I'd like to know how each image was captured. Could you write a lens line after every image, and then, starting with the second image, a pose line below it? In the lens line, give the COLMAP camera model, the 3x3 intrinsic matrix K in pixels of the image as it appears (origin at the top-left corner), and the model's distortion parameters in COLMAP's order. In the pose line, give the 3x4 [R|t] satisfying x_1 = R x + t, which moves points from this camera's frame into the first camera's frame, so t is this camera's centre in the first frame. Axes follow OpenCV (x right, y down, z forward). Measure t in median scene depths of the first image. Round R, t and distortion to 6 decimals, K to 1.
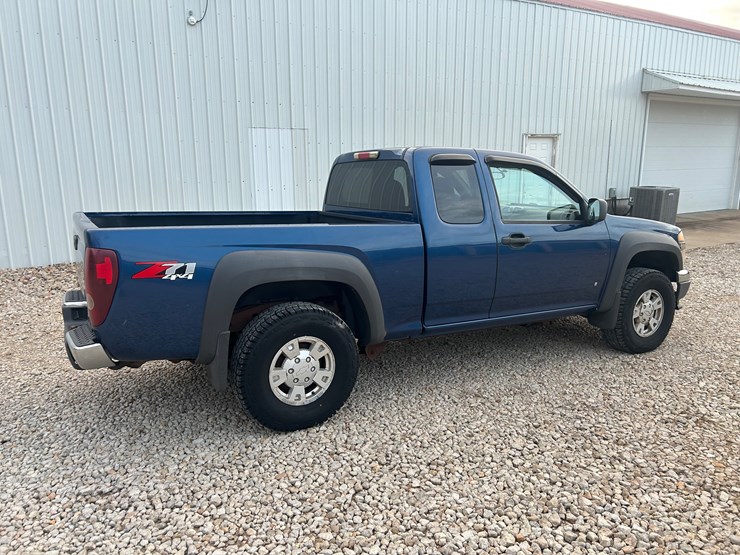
lens RADIAL K [[554.7, 0, 365.5], [0, 554.7, 276.6], [0, 0, 1]] dist [0.060018, -0.062339]
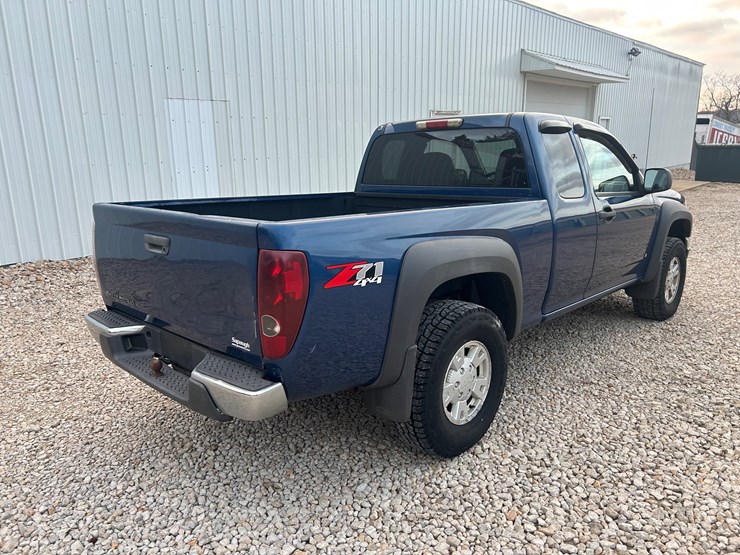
lens RADIAL K [[554.7, 0, 364.9], [0, 554.7, 283.7], [0, 0, 1]] dist [0.060018, -0.062339]
pose [[0.956824, -0.080524, 0.279291, -0.440714], [0.068201, 0.996232, 0.053578, -0.029934], [-0.282553, -0.032217, 0.958711, 0.228362]]
